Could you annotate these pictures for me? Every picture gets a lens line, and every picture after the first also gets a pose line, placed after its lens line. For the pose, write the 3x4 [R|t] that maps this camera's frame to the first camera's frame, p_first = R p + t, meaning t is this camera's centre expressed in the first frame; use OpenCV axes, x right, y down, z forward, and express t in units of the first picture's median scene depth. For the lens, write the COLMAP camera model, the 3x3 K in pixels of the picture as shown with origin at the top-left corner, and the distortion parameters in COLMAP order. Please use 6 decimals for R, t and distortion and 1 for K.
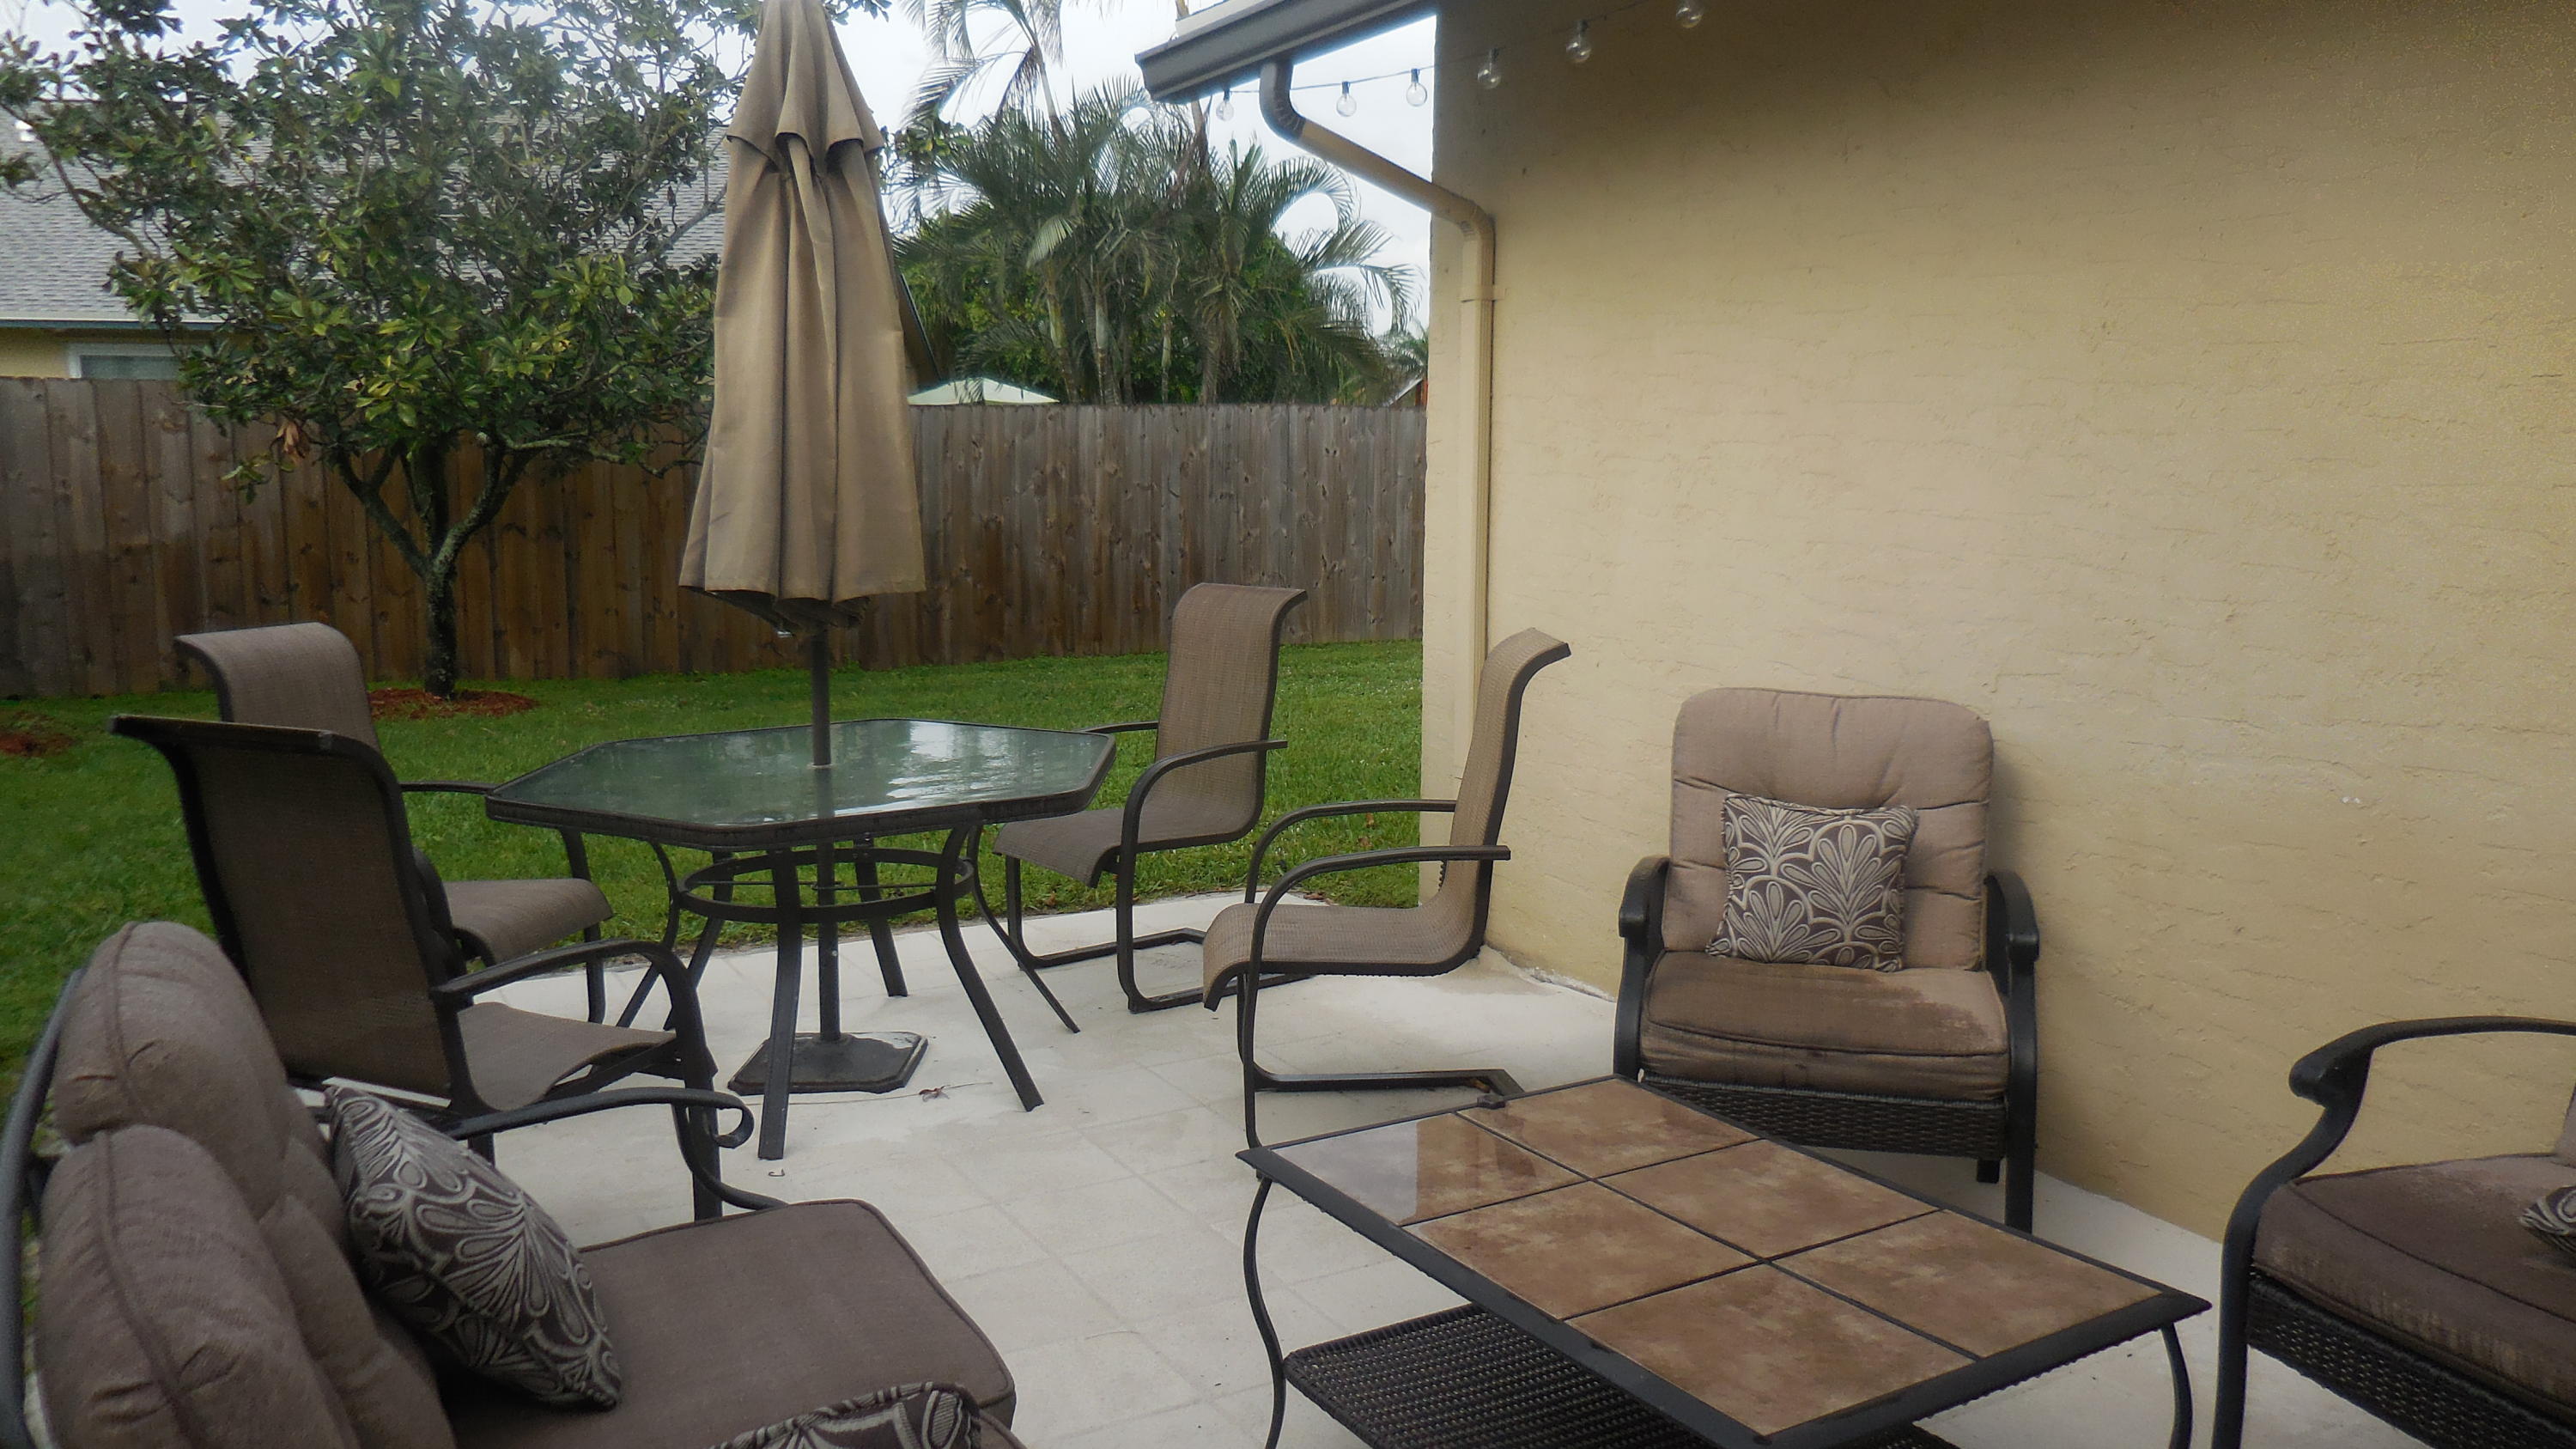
lens RADIAL K [[1958.2, 0, 1297.2], [0, 1958.2, 723.8], [0, 0, 1]] dist [-0.002579, 0.008768]
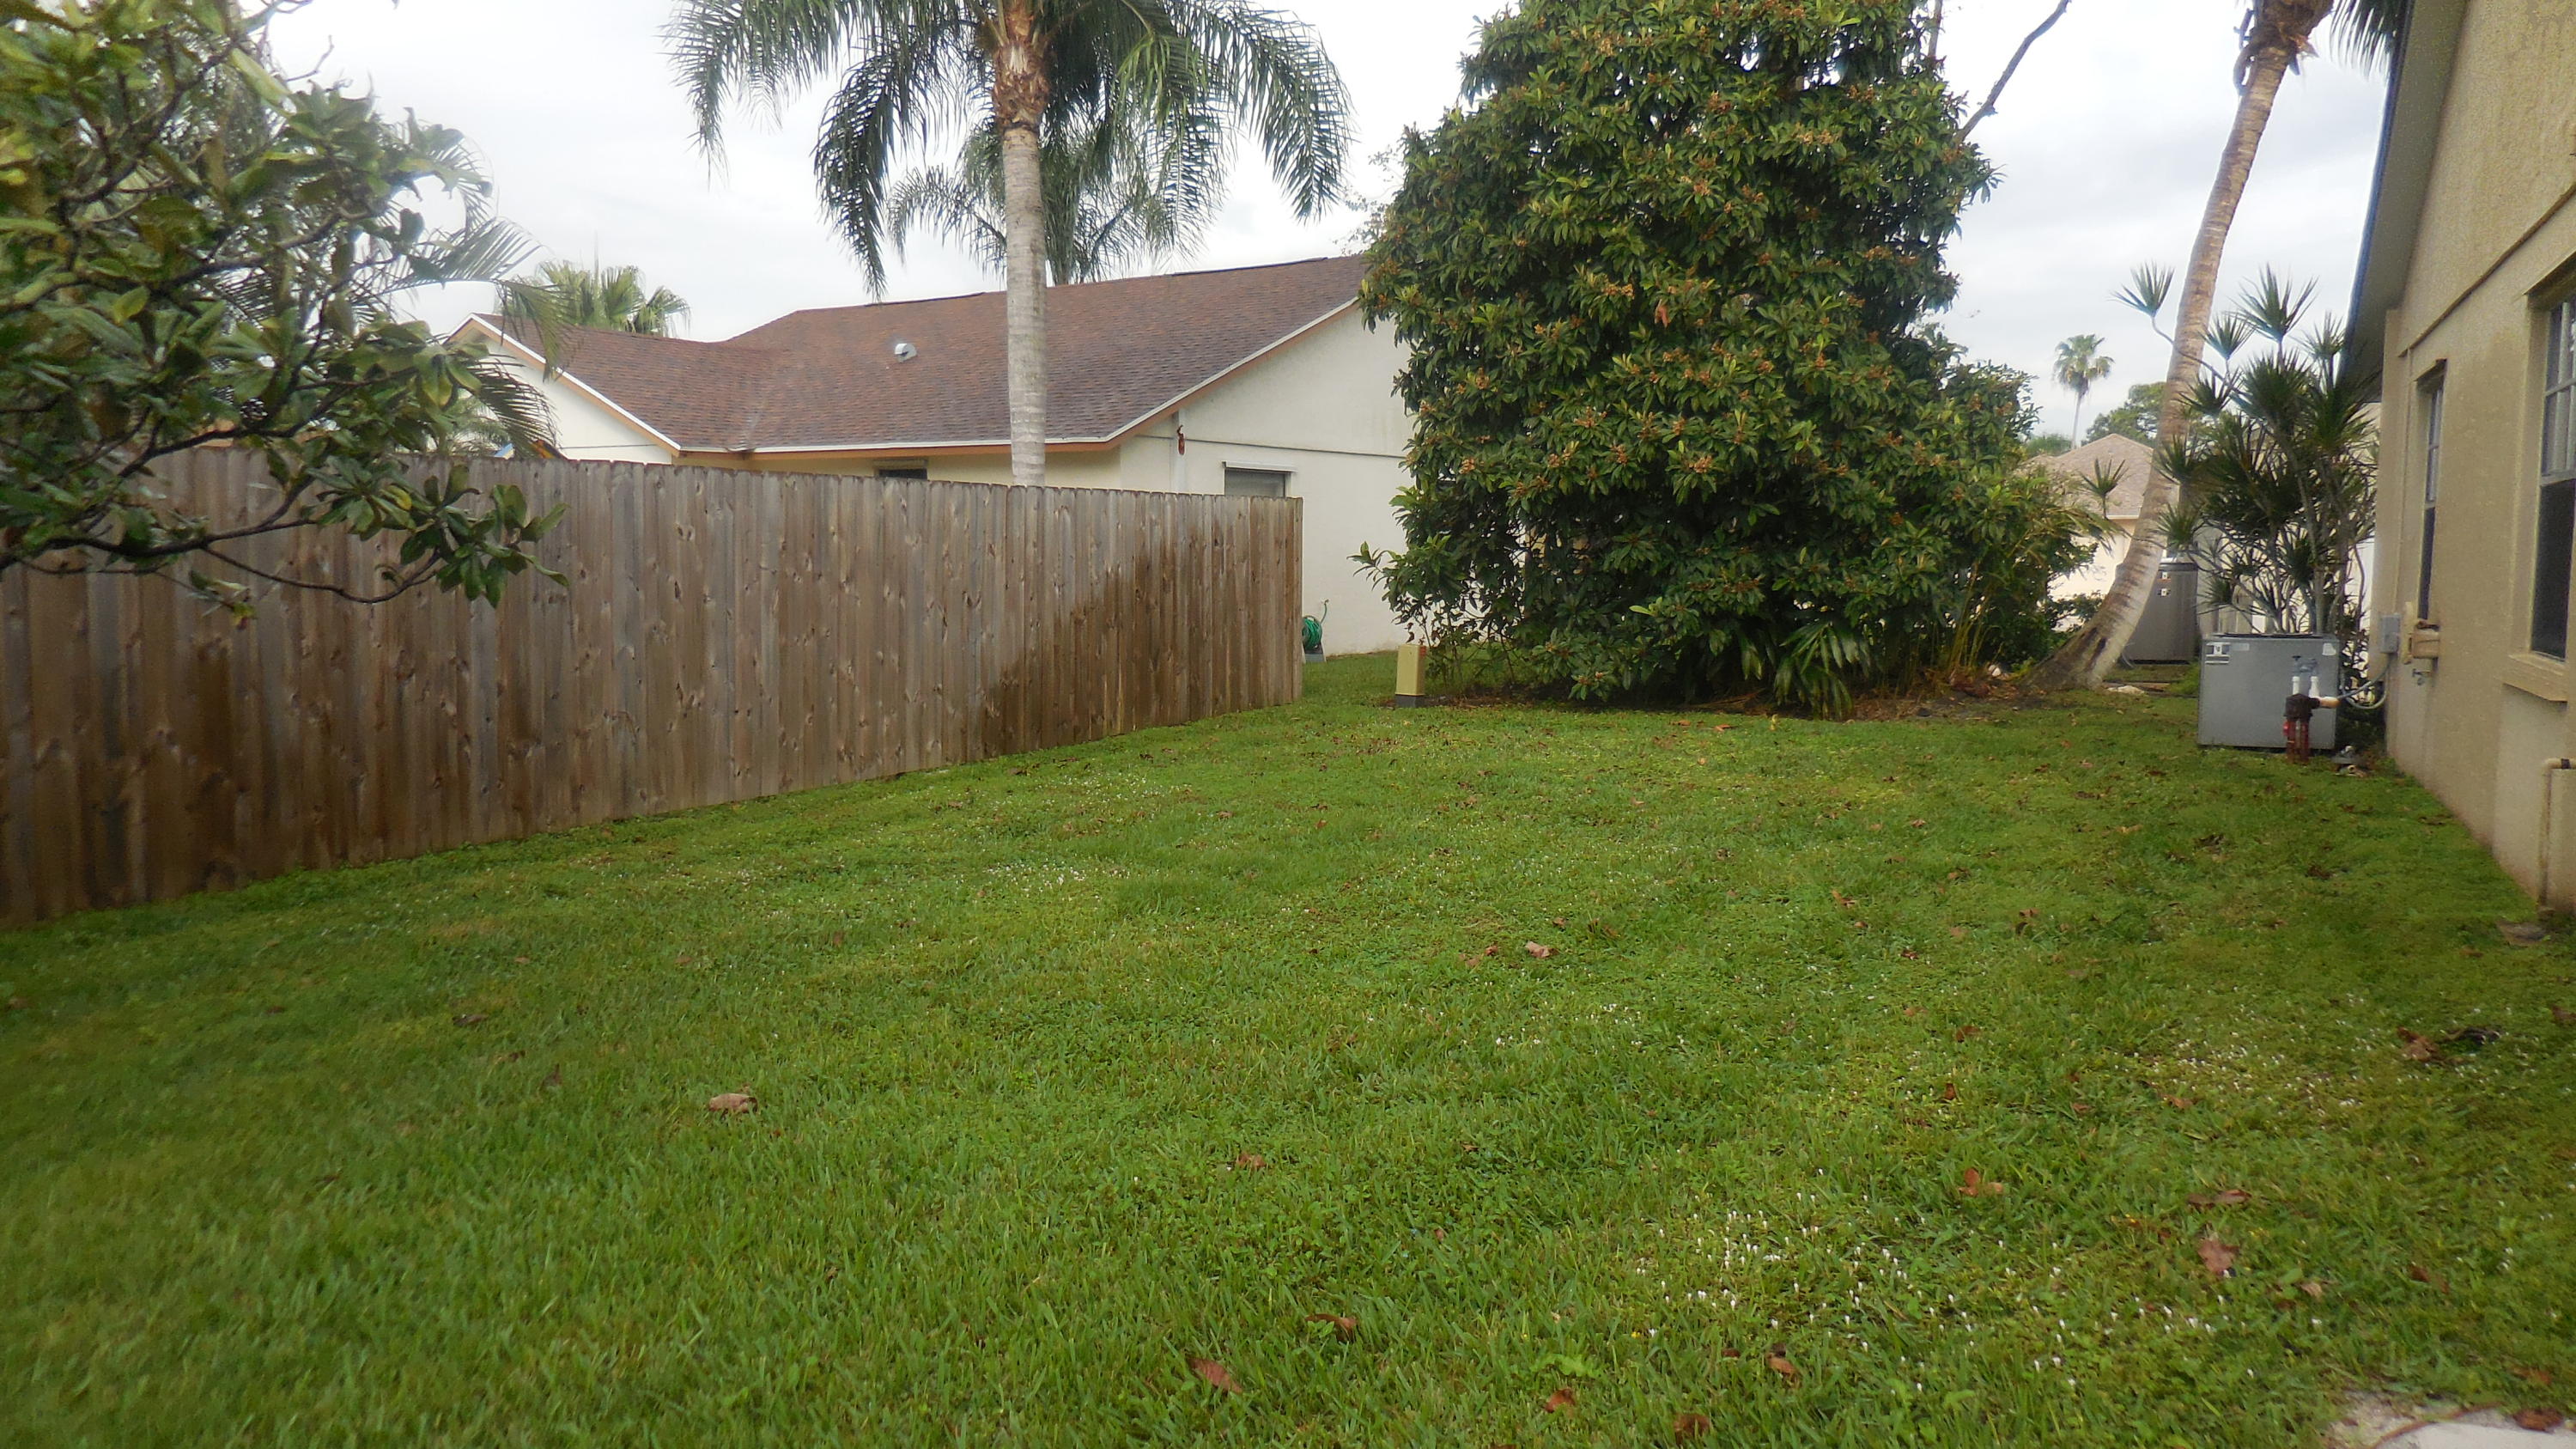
lens RADIAL K [[1958.2, 0, 1273.8], [0, 1958.2, 736.8], [0, 0, 1]] dist [-0.002579, 0.008768]
pose [[0.814615, -0.049143, 0.577916, -0.229059], [0.071642, 0.997299, -0.016179, -0.044267], [-0.575560, 0.054583, 0.815936, 0.342860]]
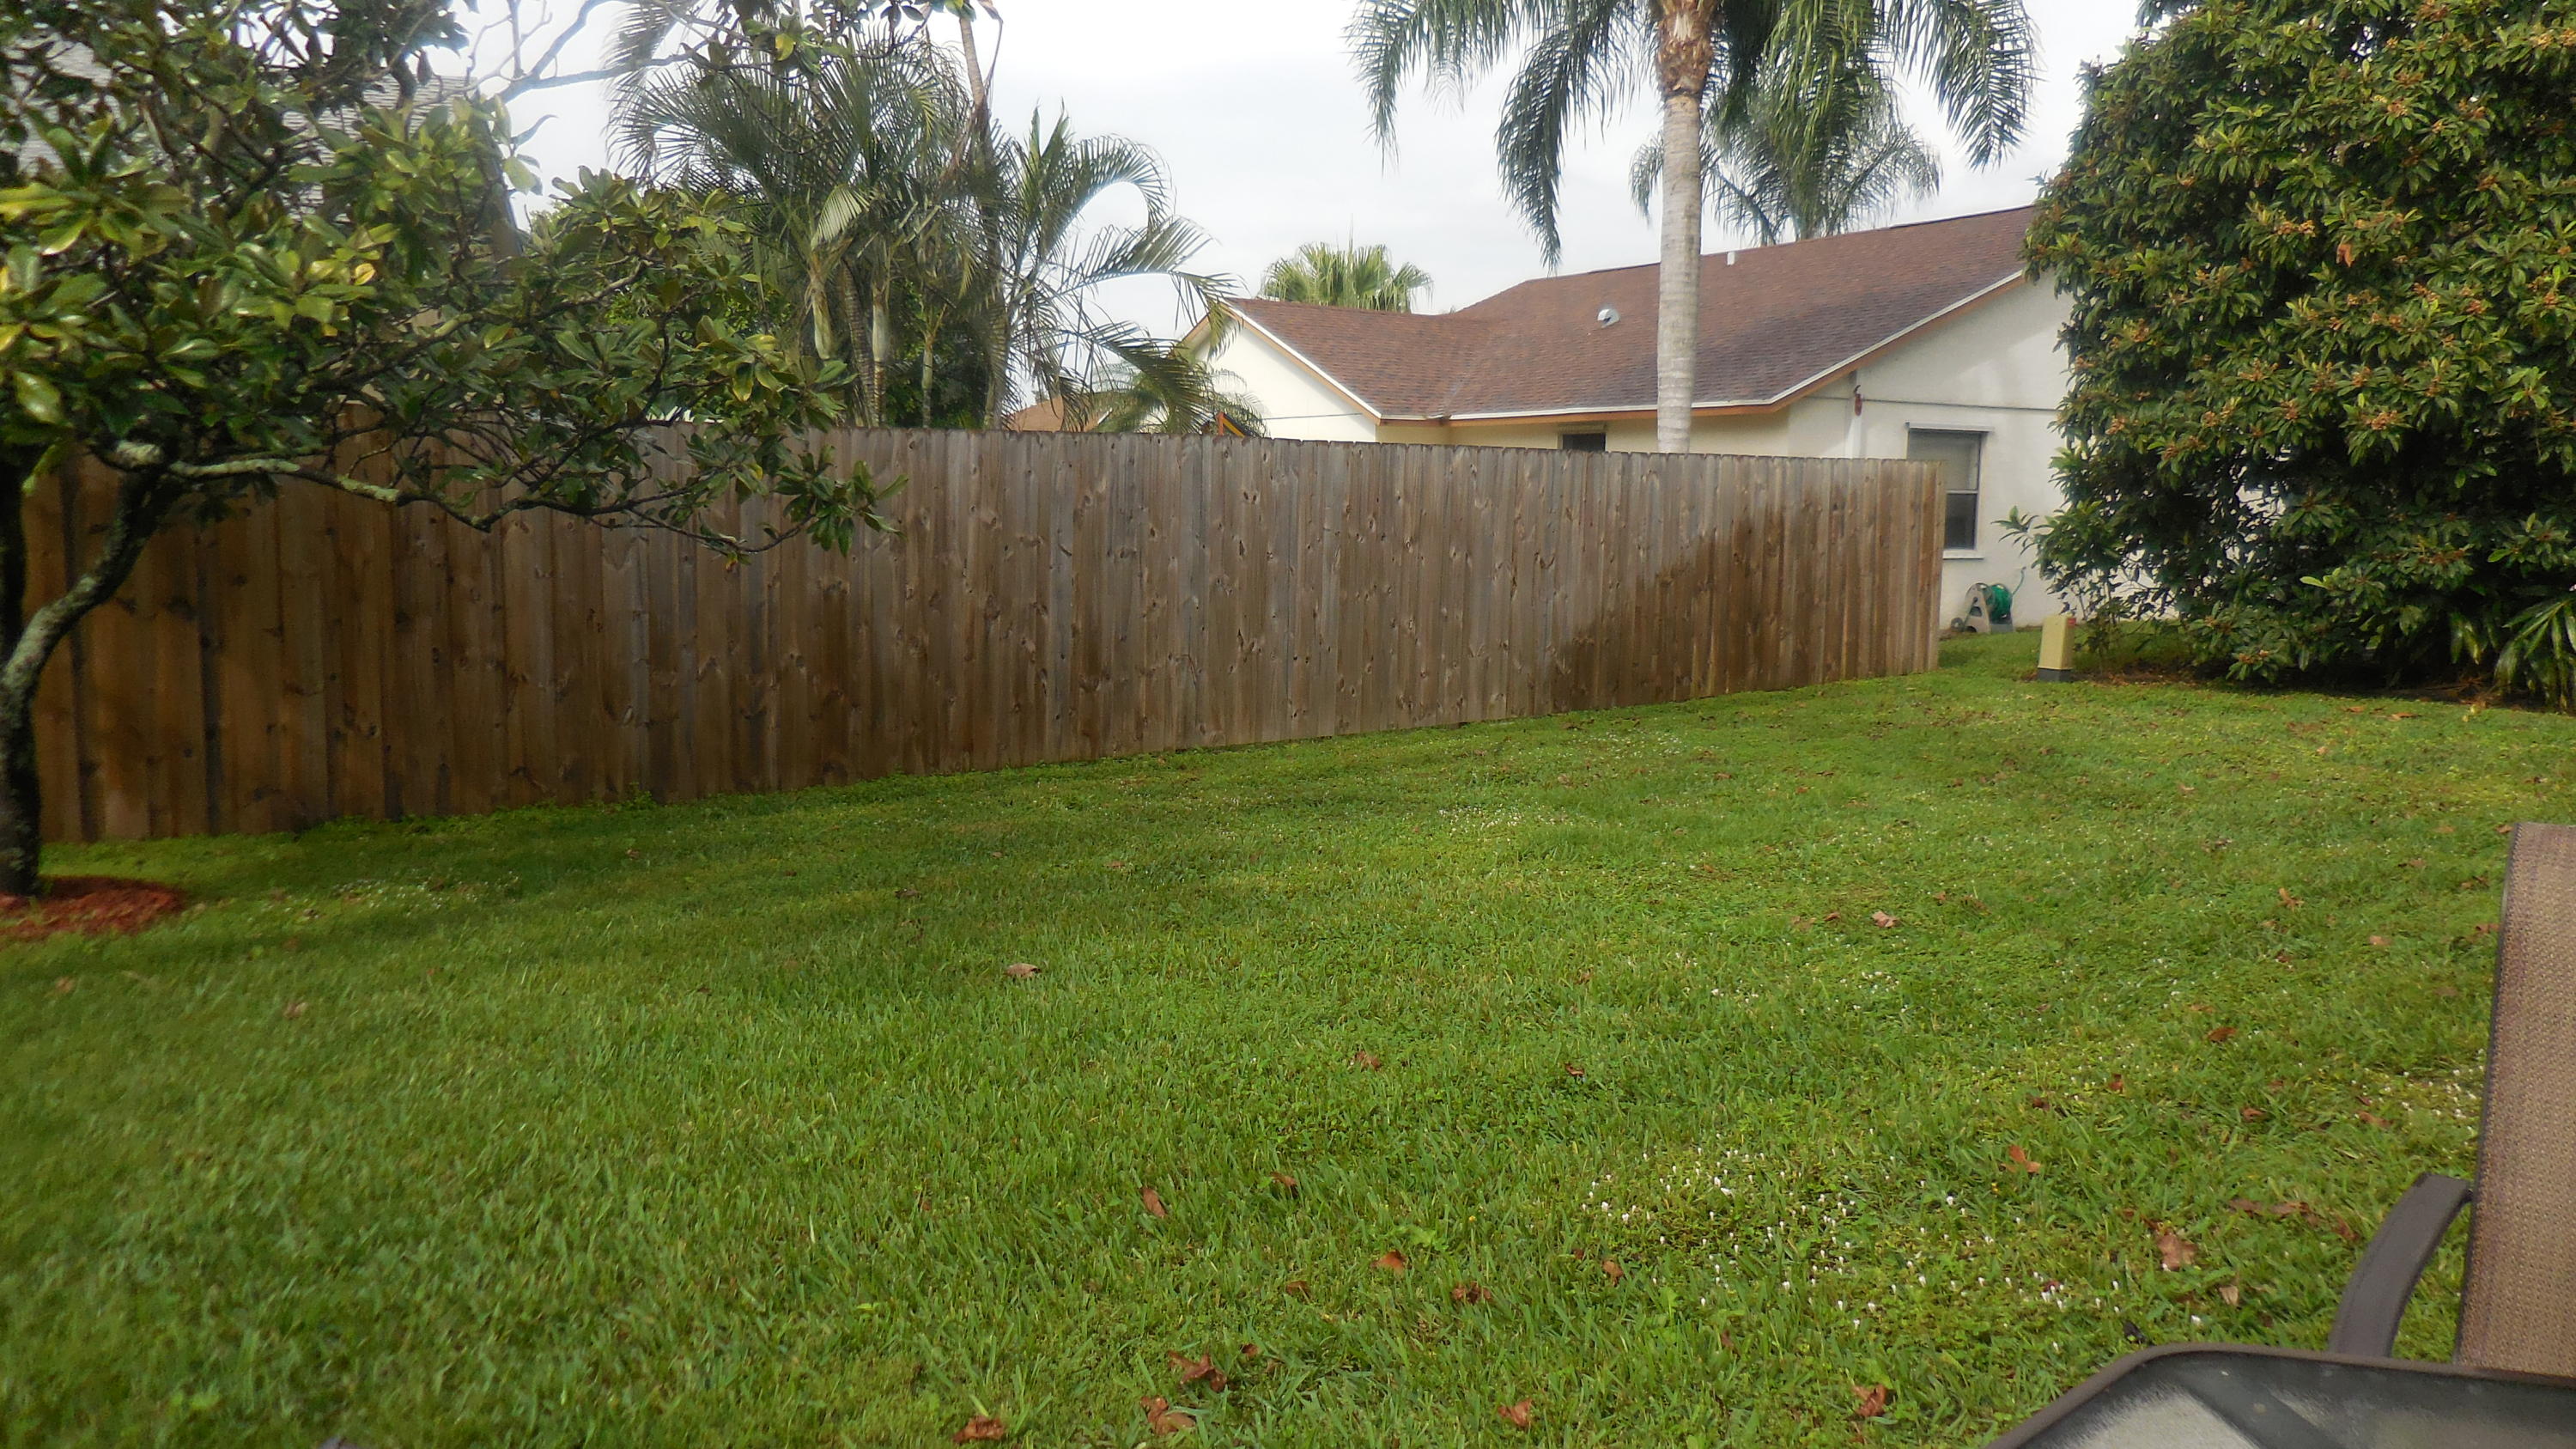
lens RADIAL K [[1958.2, 0, 1274.1], [0, 1958.2, 729.2], [0, 0, 1]] dist [-0.002579, 0.008768]
pose [[0.976864, -0.013928, 0.213409, -0.147942], [0.018470, 0.999643, -0.019303, -0.034732], [-0.213064, 0.022798, 0.976772, 0.262987]]
